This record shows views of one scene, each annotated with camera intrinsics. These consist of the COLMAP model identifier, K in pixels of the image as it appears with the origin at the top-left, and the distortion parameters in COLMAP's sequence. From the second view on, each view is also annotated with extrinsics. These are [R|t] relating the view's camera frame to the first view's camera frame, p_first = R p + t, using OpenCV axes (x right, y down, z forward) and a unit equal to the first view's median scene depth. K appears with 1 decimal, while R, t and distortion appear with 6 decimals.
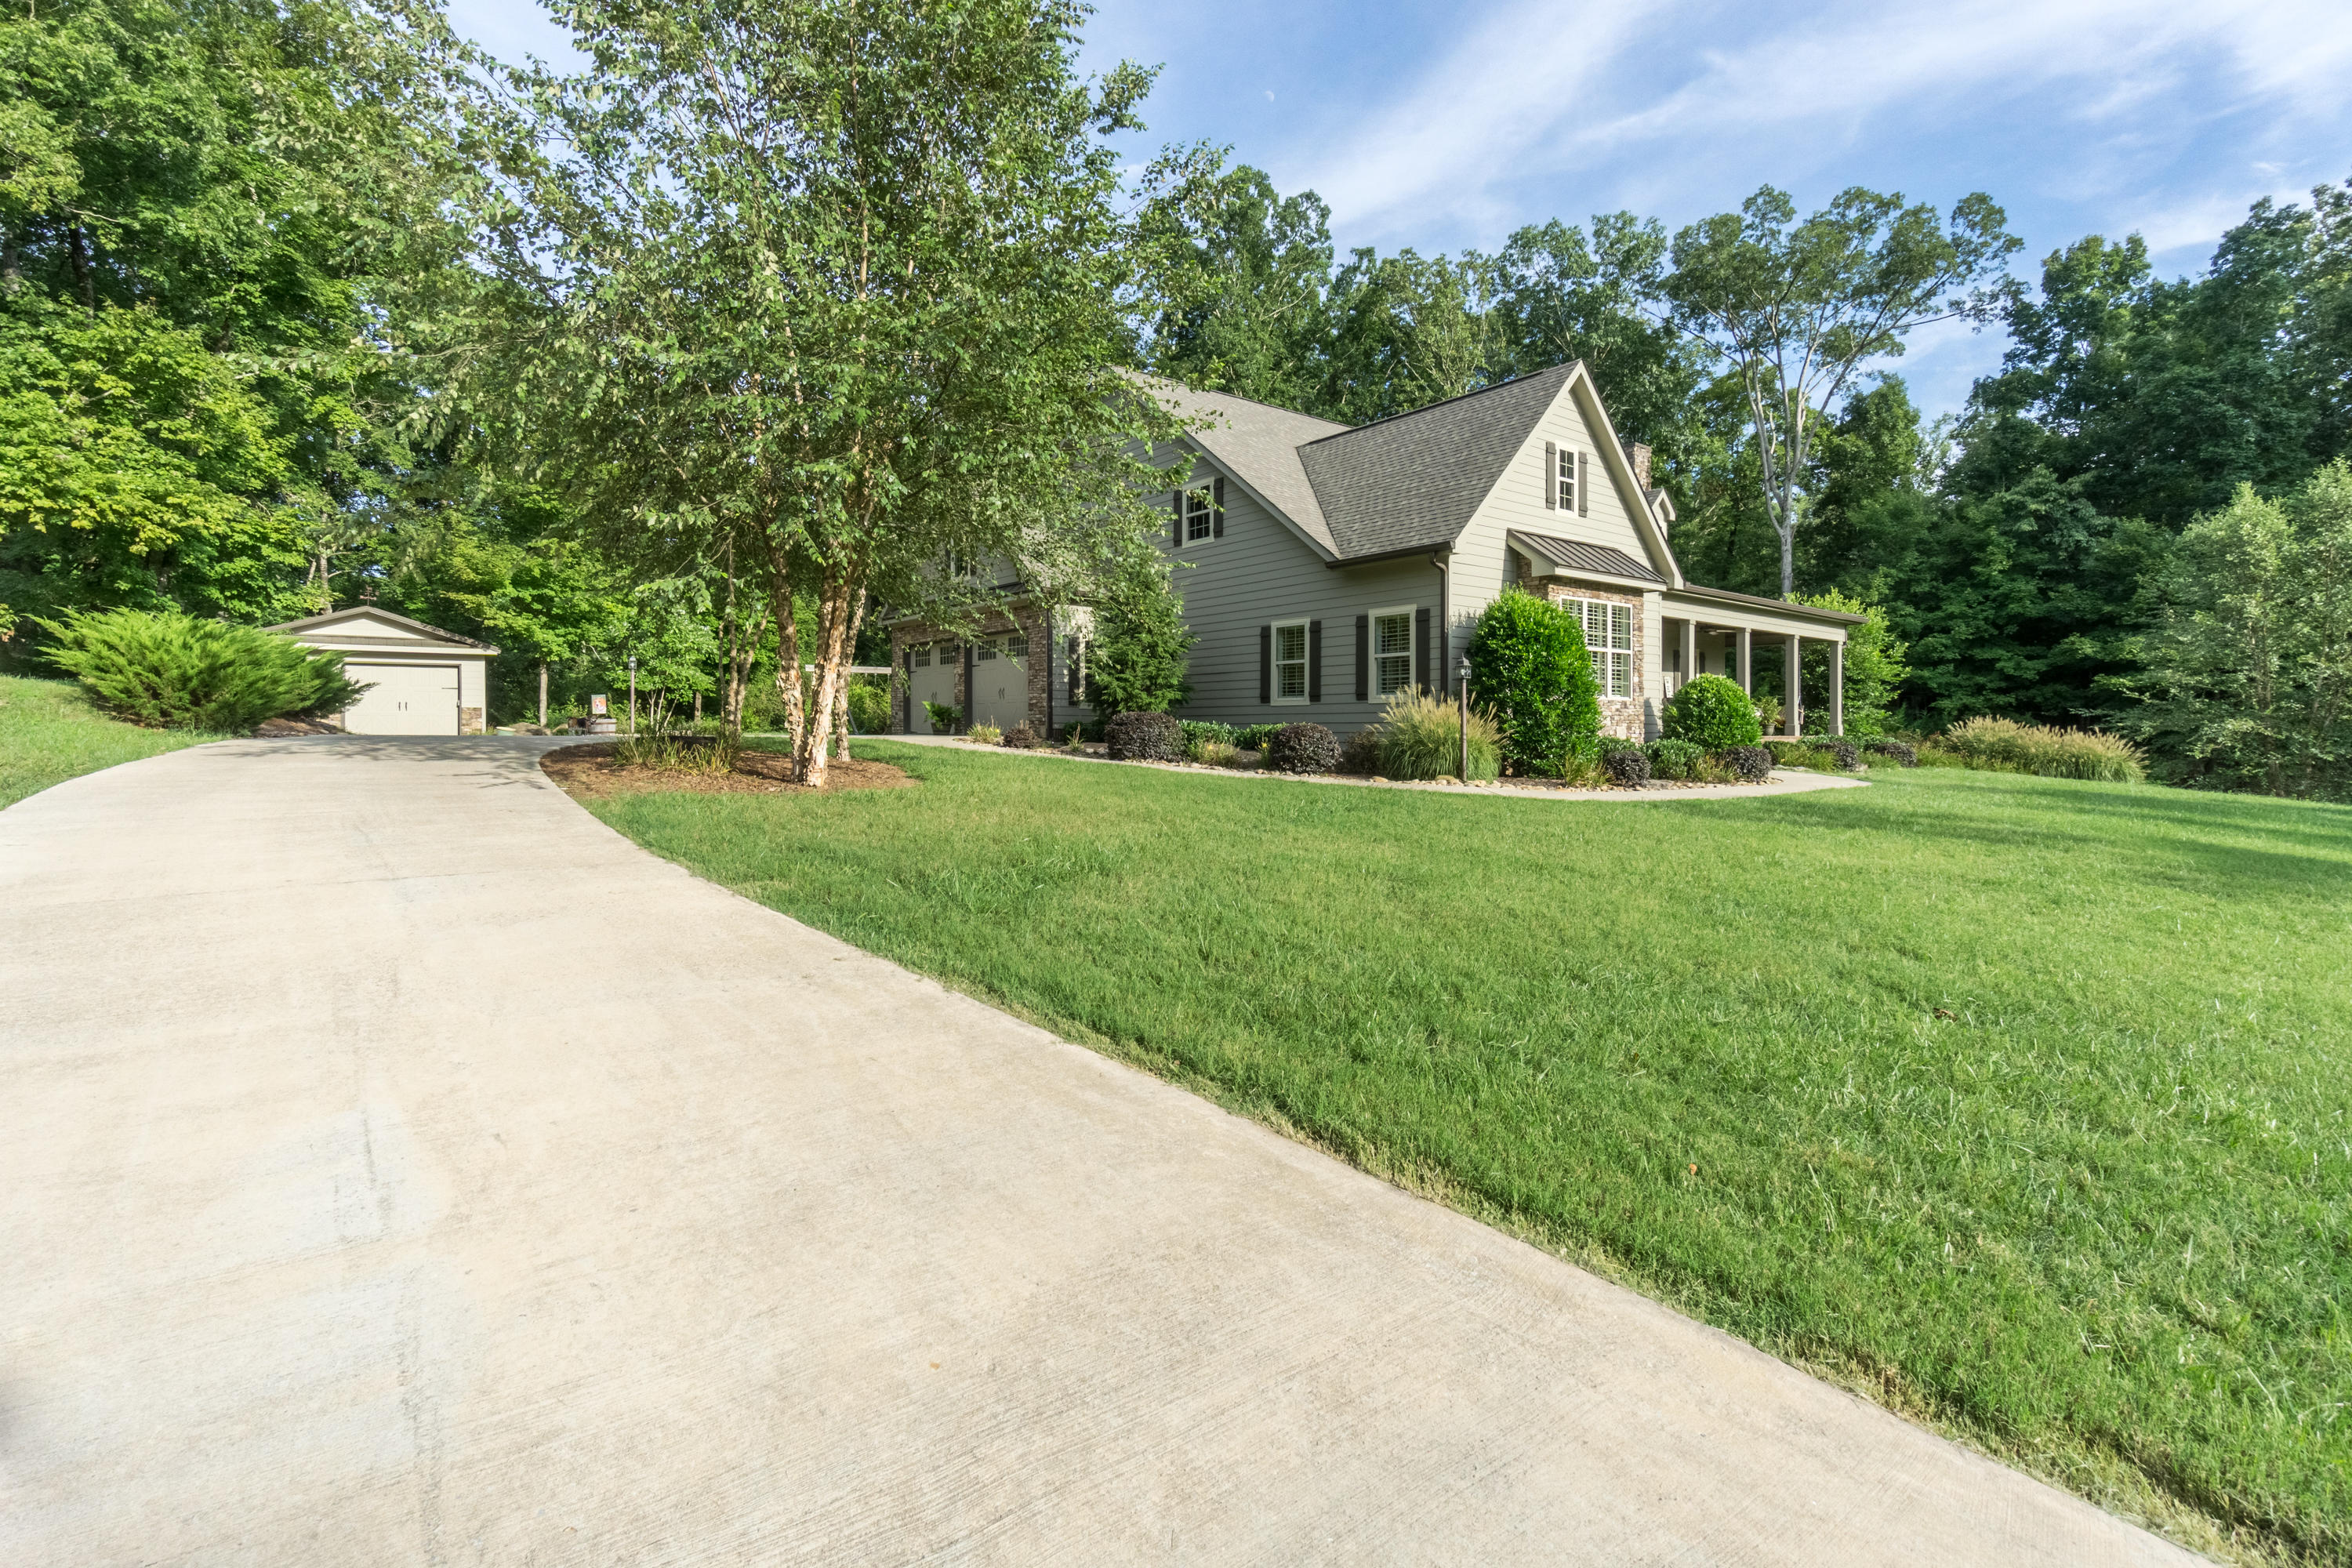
lens RADIAL K [[1029.2, 0, 1170.2], [0, 1029.2, 724.3], [0, 0, 1]] dist [-0.002525, 0.000522]
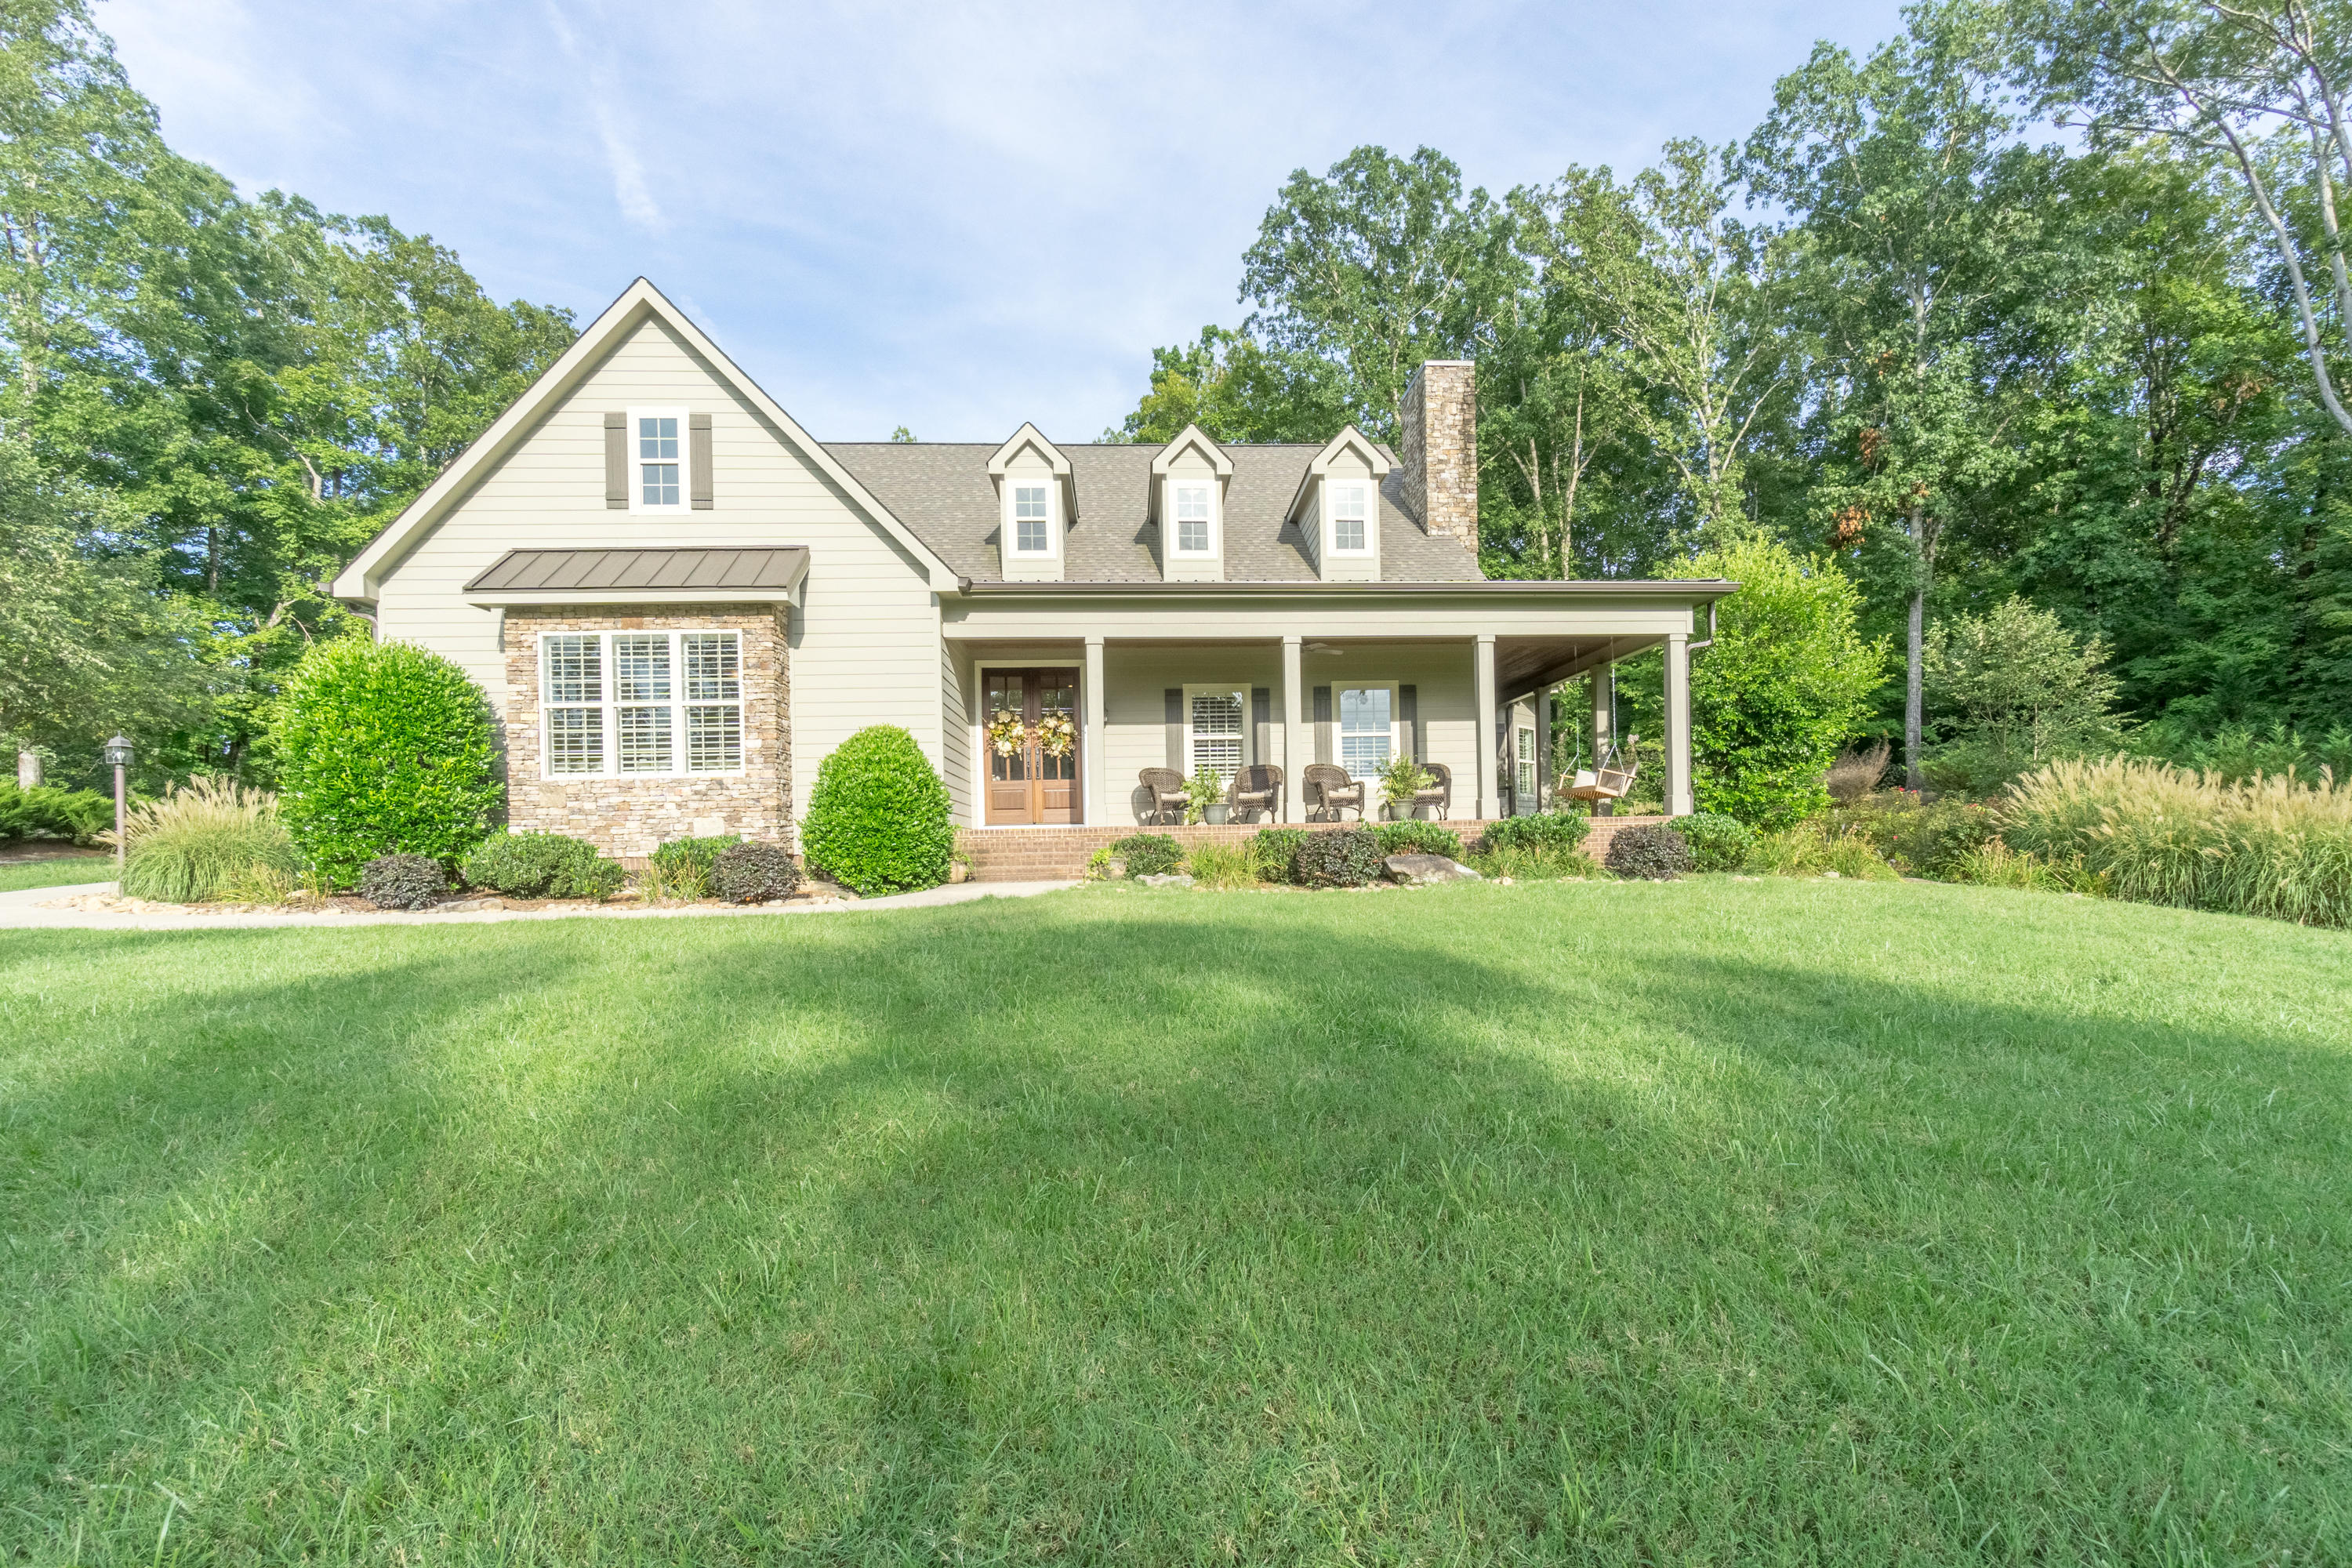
lens RADIAL K [[1000.9, 0, 1176.0], [0, 1000.9, 784.0], [0, 0, 1]] dist [0.002837, 0.000369]
pose [[0.832341, -0.012015, -0.554134, 1.053189], [0.012891, 0.999914, -0.002317, -0.013234], [0.554115, -0.005215, 0.832424, 0.631405]]
